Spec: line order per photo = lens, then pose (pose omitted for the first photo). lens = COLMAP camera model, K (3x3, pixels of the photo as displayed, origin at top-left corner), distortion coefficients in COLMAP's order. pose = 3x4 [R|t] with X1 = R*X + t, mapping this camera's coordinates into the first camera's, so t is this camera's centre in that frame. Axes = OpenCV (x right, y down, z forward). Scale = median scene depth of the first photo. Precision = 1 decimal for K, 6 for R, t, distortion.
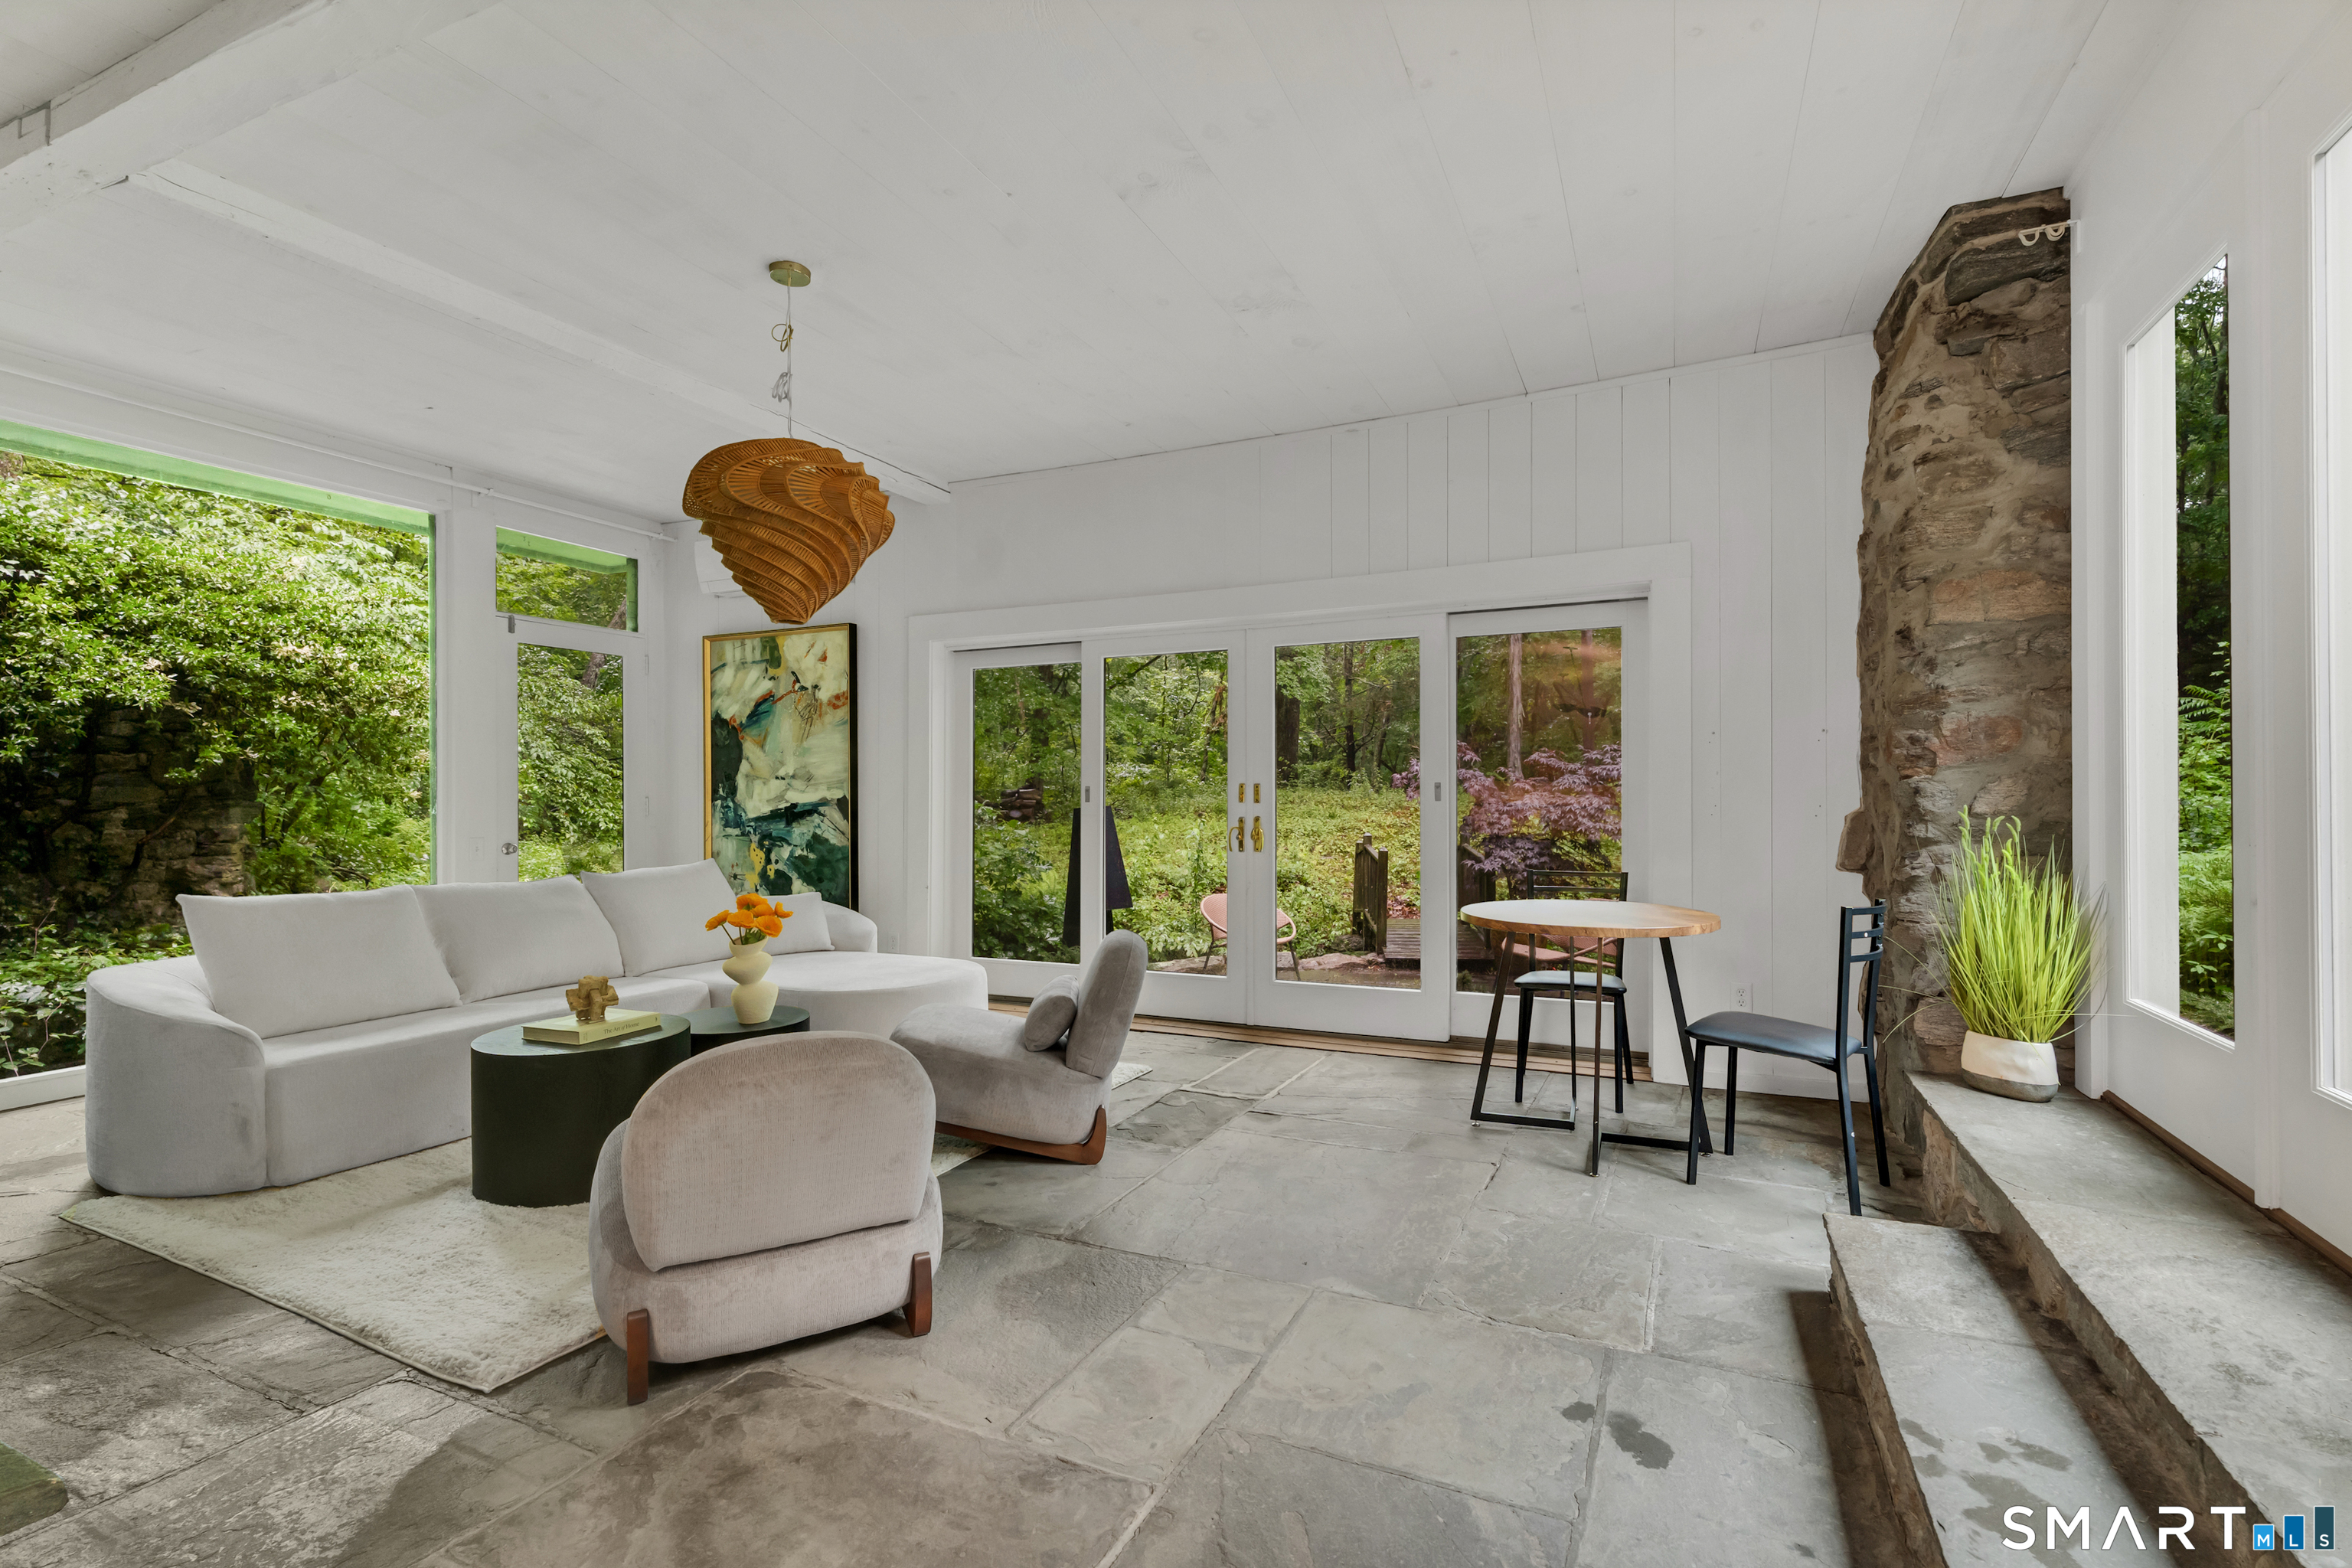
lens RADIAL K [[1059.2, 0, 1194.6], [0, 1059.2, 797.2], [0, 0, 1]] dist [0.002670, 0.000172]
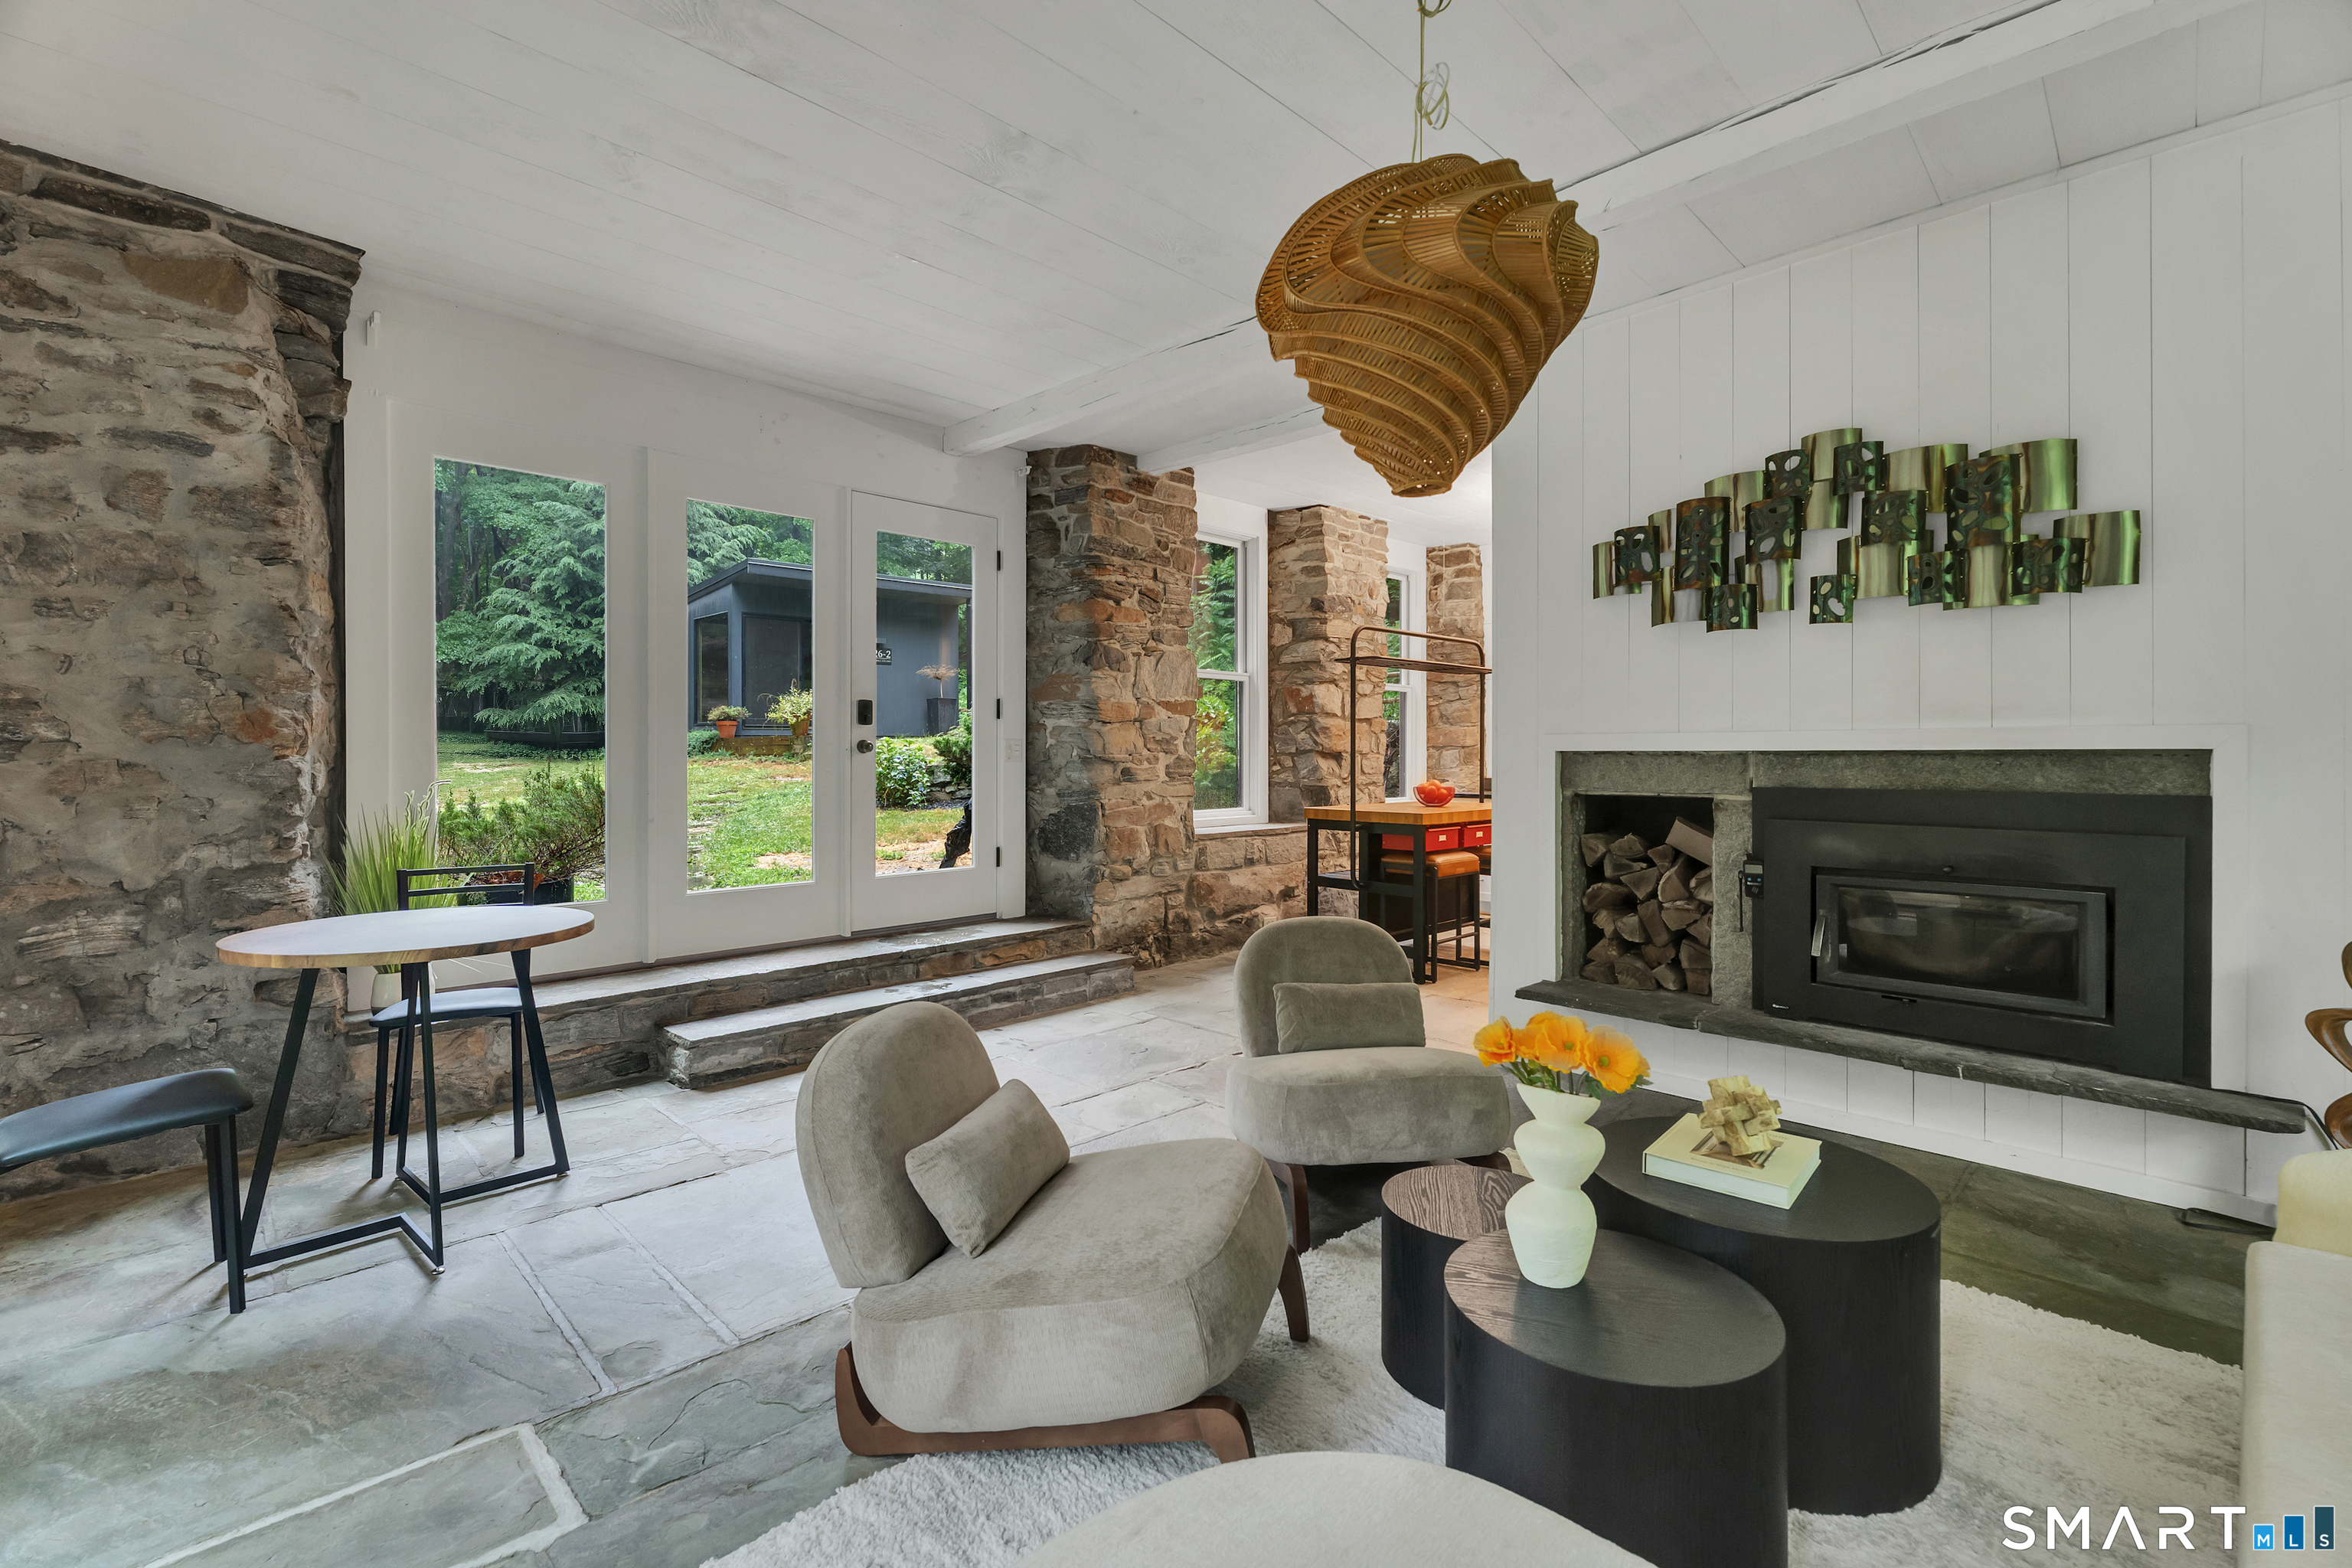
lens RADIAL K [[1056.0, 0, 1191.6], [0, 1056.0, 760.0], [0, 0, 1]] dist [0.001502, 0.000483]
pose [[-0.944308, 0.002942, 0.329049, -0.442538], [0.005246, 0.999968, 0.006116, -0.017381], [-0.329020, 0.007501, -0.944293, 1.626059]]
